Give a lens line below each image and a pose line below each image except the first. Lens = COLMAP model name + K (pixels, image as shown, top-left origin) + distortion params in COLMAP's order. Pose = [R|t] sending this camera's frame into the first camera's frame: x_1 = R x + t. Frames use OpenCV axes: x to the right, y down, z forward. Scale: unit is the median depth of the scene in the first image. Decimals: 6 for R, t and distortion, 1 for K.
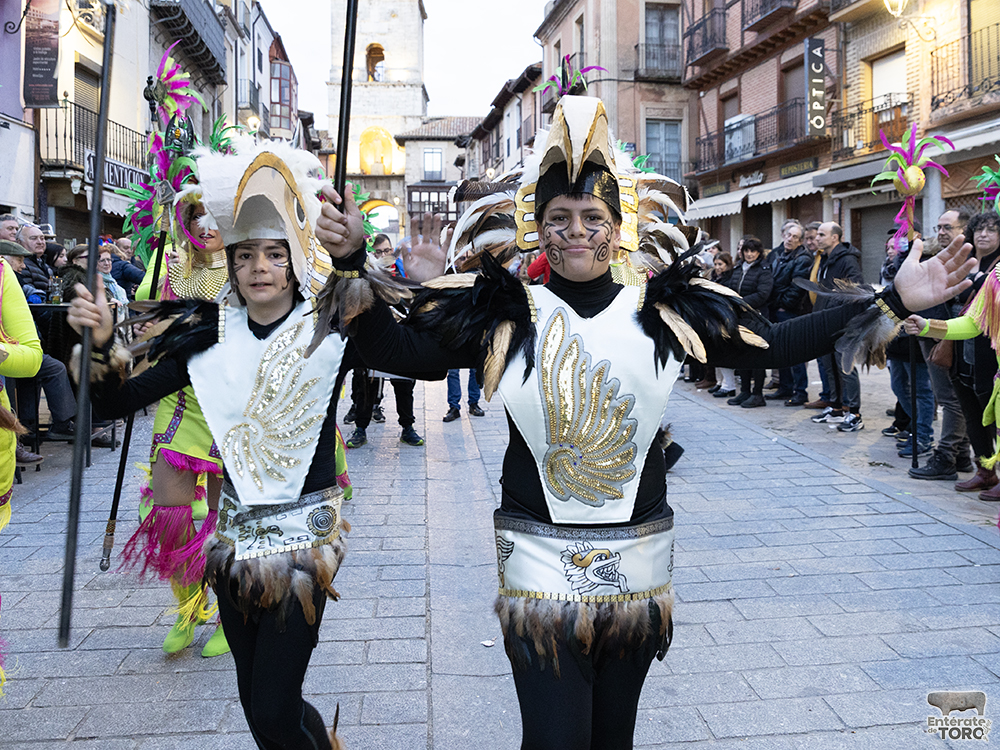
lens RADIAL K [[905.5, 0, 533.8], [0, 905.5, 285.7], [0, 0, 1]] dist [0.003354, -0.006380]
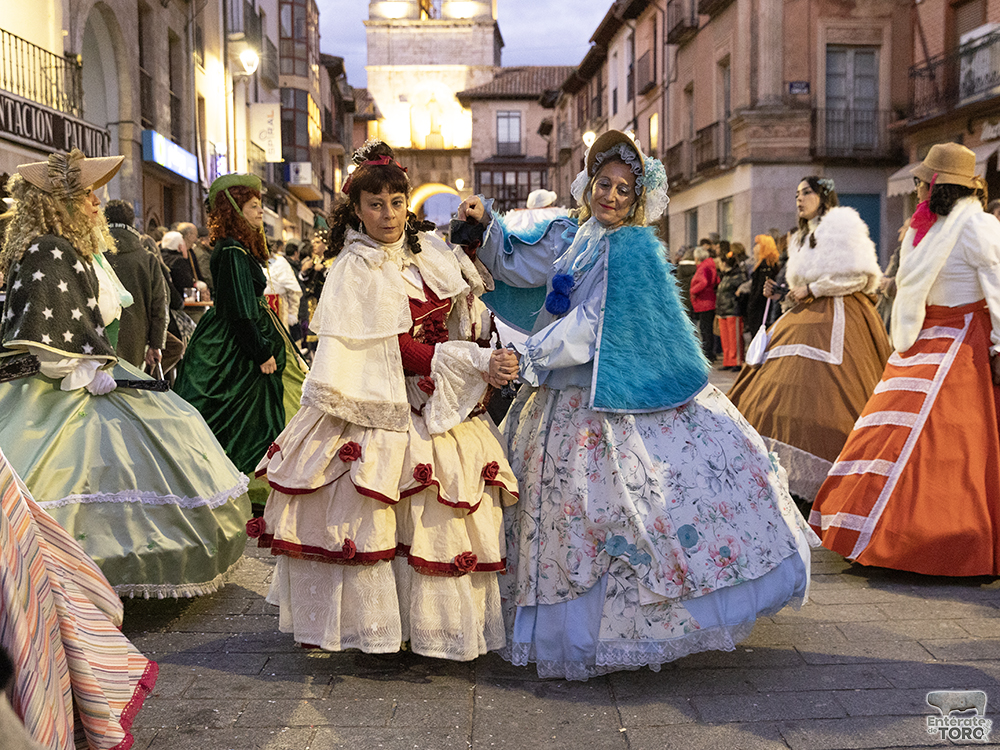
lens RADIAL K [[1159.8, 0, 546.1], [0, 1159.8, 394.8], [0, 0, 1]] dist [0.004422, 0.007494]
pose [[0.996783, 0.006740, -0.079869, -0.011099], [-0.000436, 0.996899, 0.078686, 0.005130], [0.080152, -0.078398, 0.993695, 0.118095]]
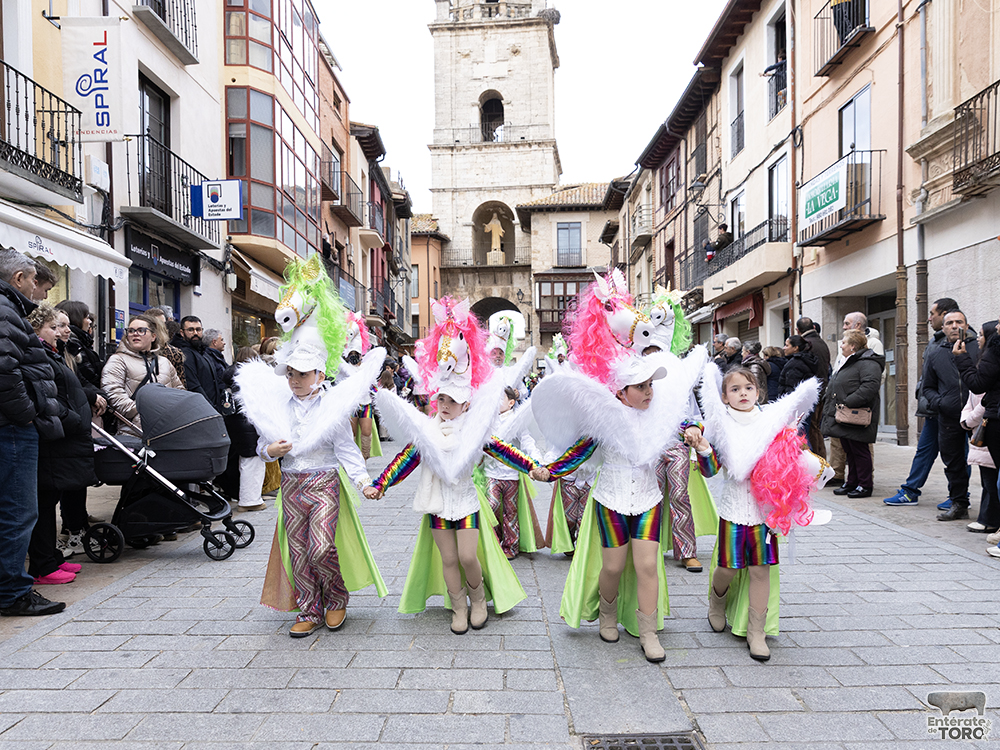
lens RADIAL K [[761.3, 0, 515.2], [0, 761.3, 403.4], [0, 0, 1]] dist [-0.000539, -0.001922]
pose [[0.986278, -0.006593, -0.164959, -0.113193], [0.005928, 0.999972, -0.004525, -0.009156], [0.164984, 0.003485, 0.986290, 0.815030]]
